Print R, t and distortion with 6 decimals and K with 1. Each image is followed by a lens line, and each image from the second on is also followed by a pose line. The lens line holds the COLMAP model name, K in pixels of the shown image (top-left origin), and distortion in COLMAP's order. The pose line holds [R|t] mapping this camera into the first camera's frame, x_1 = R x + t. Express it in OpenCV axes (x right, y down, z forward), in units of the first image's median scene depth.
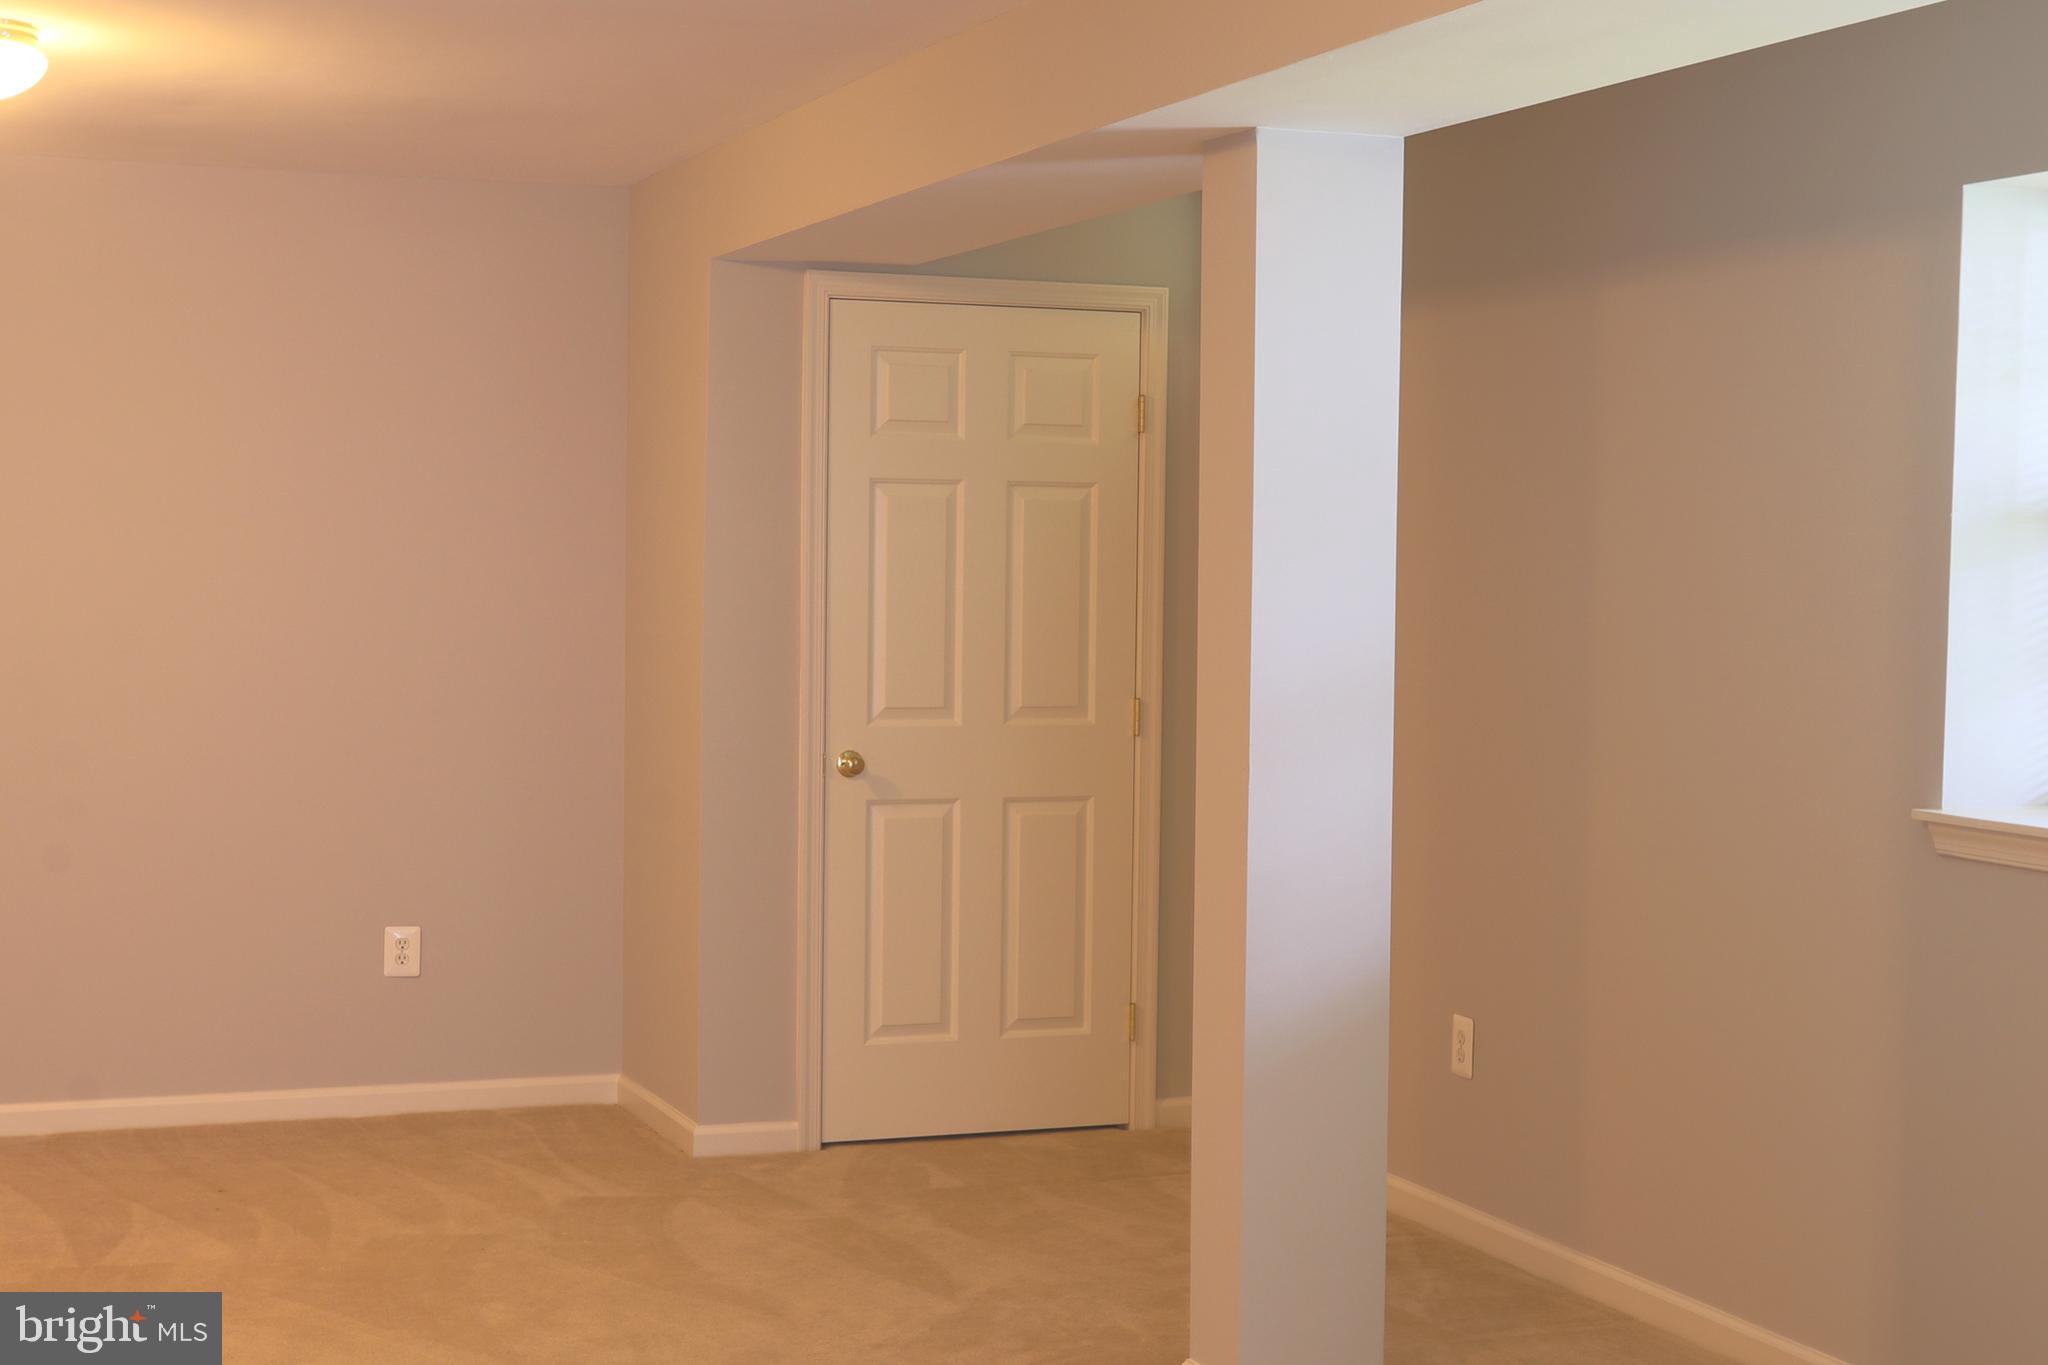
lens RADIAL K [[3005.8, 0, 1024.0], [0, 3005.8, 682.5], [0, 0, 1]] dist [-0.007559, -0.006234]
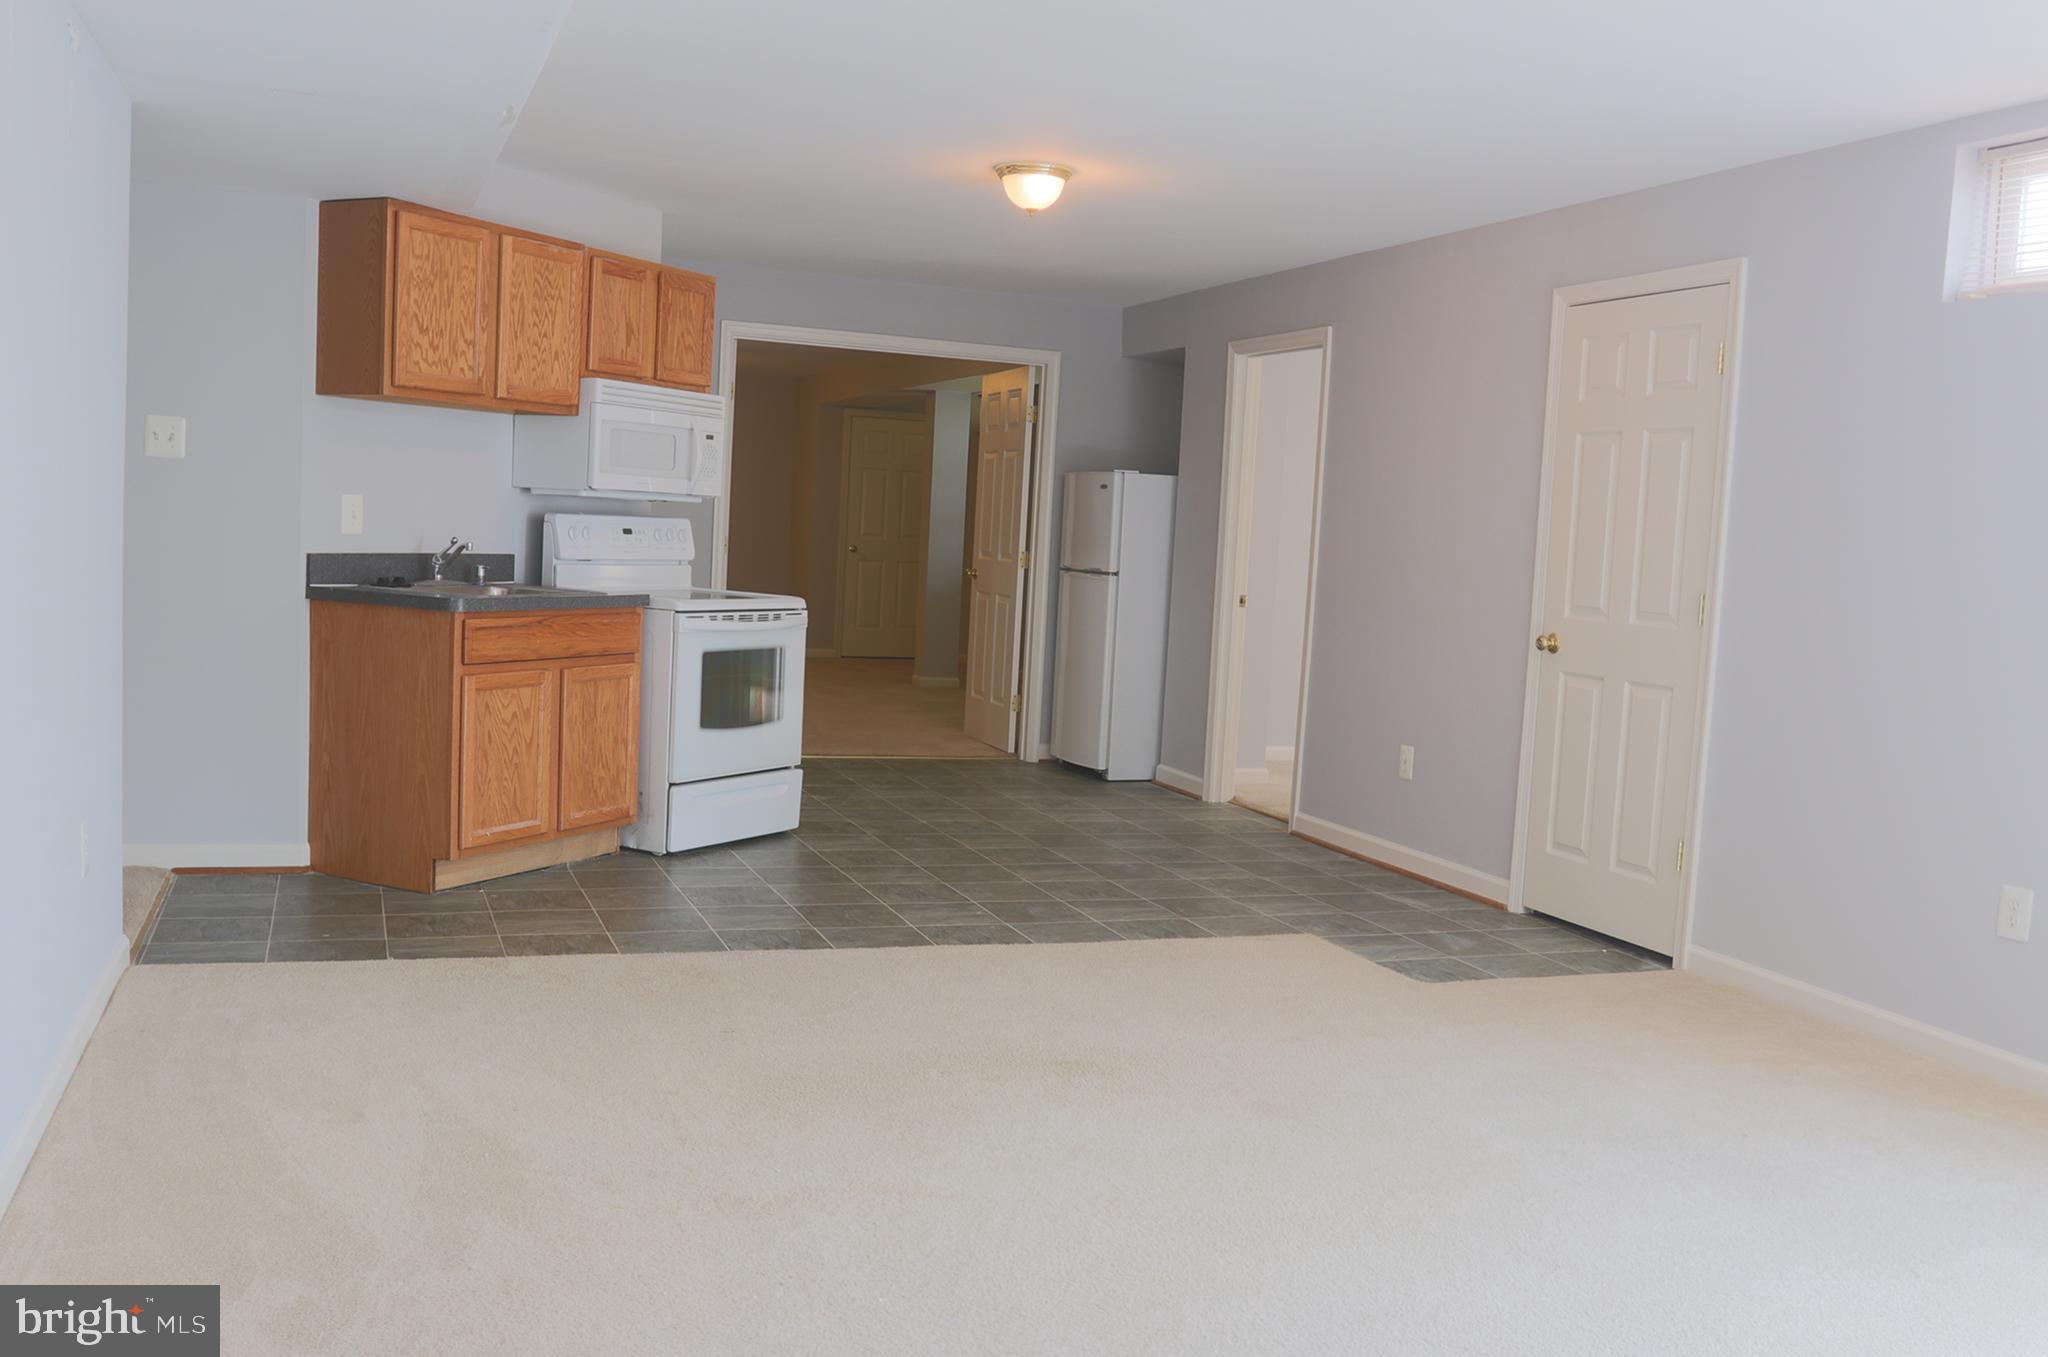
lens RADIAL K [[1779.4, 0, 1024.0], [0, 1779.4, 678.5], [0, 0, 1]] dist [-0.090068, 0.070354]
pose [[0.999329, 0.036630, 0.000811, 0.144892], [-0.036633, 0.998513, 0.040362, 0.087125], [0.000669, -0.040365, 0.999185, -1.078811]]
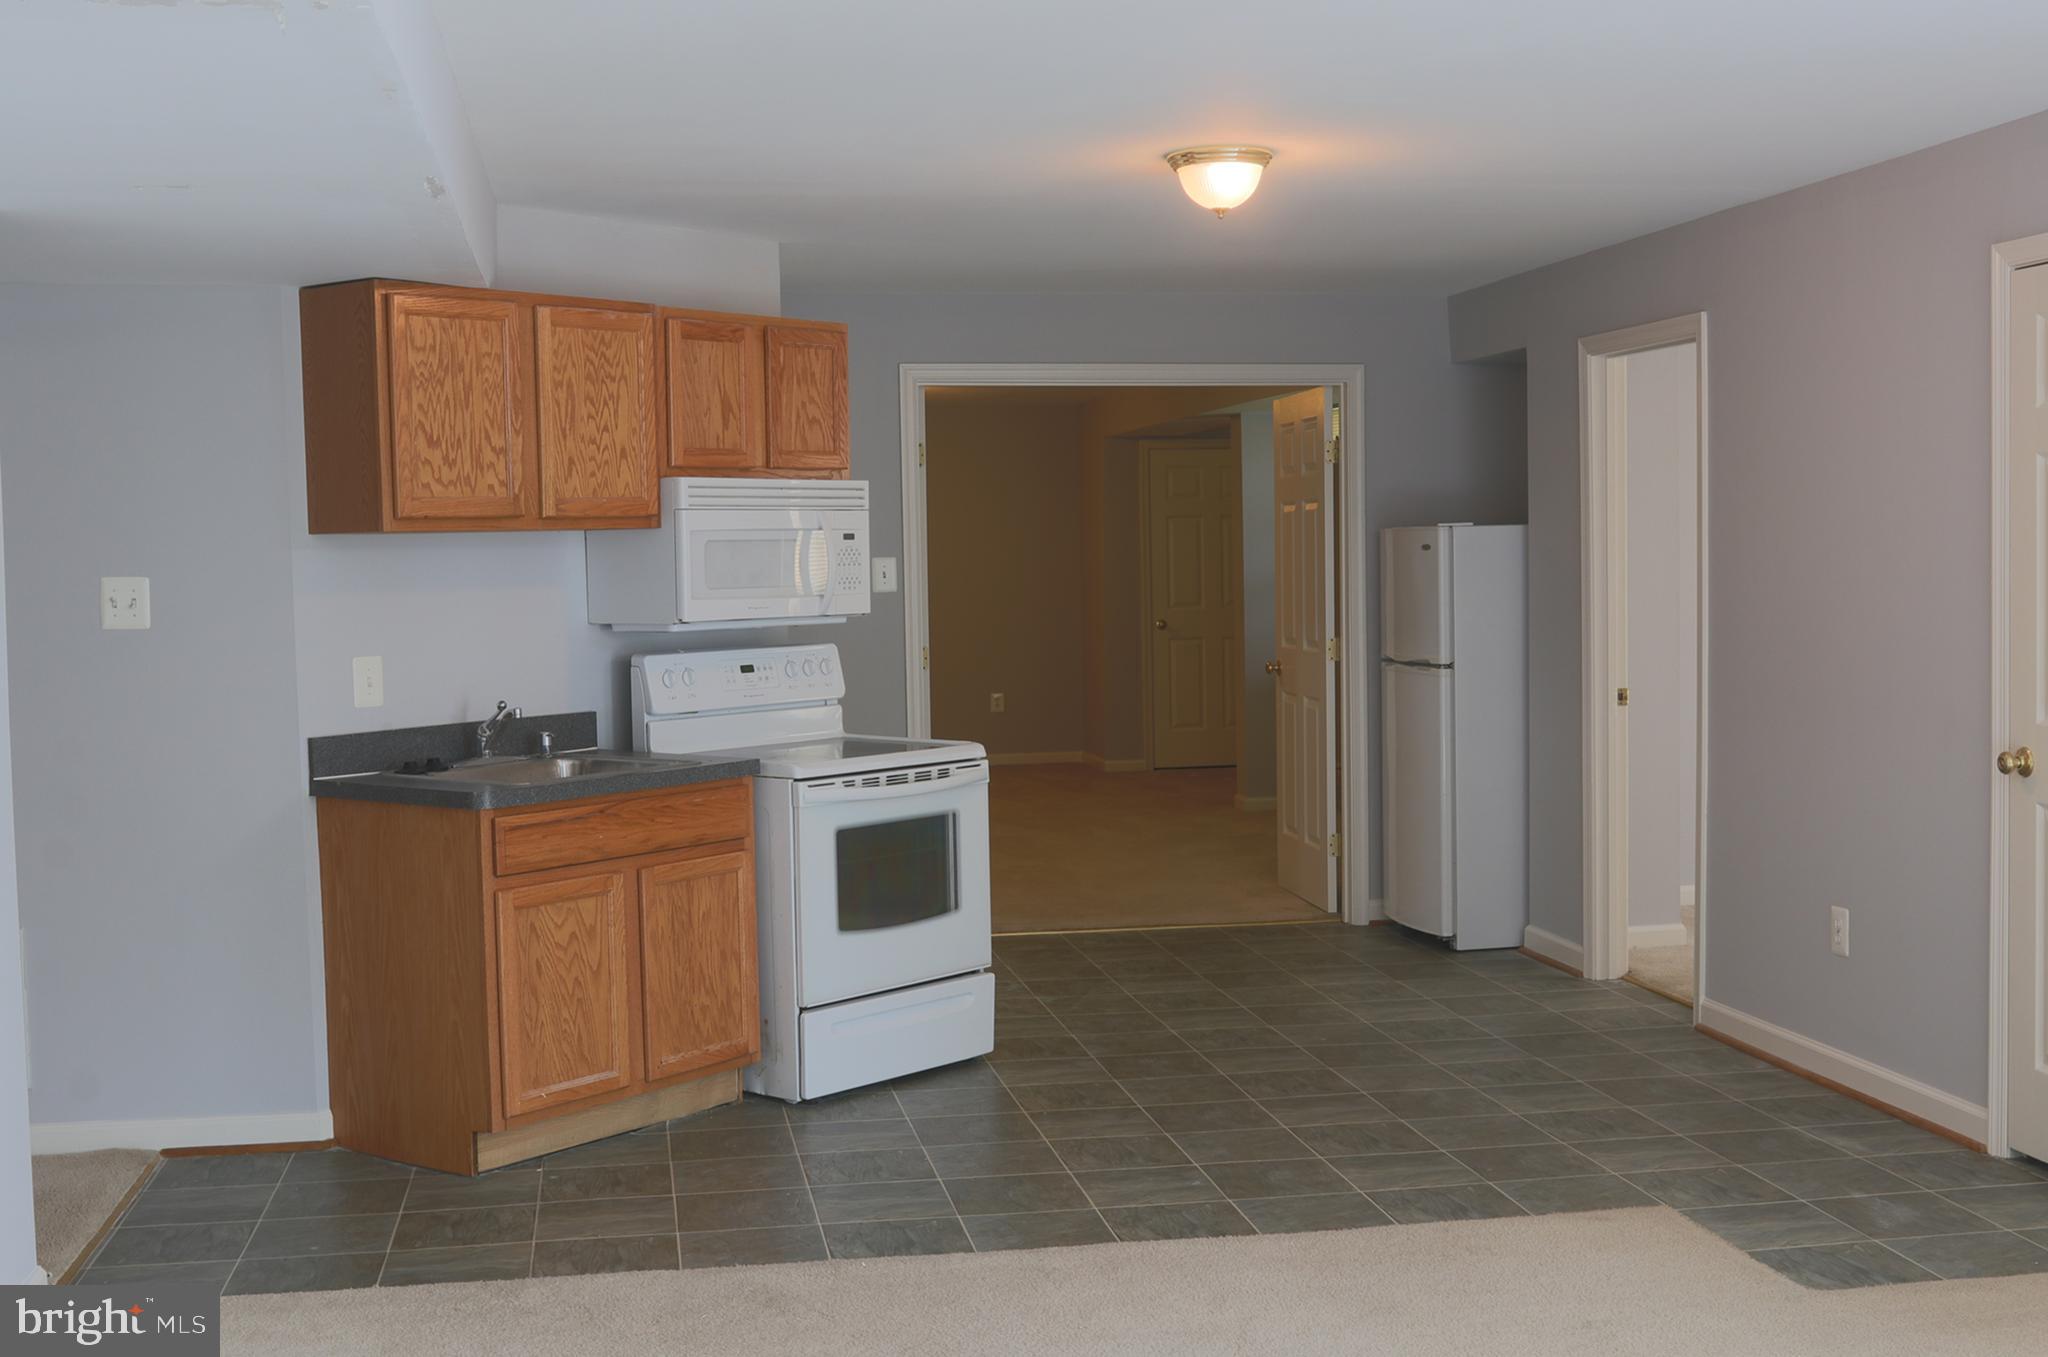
lens RADIAL K [[2344.1, 0, 1024.0], [0, 2344.1, 678.5], [0, 0, 1]] dist [-0.067808, 0.071126]
pose [[0.980857, -0.022944, -0.193374, 0.220060], [0.024865, 0.999663, 0.007516, 0.055922], [0.193136, -0.012181, 0.981096, -1.042038]]
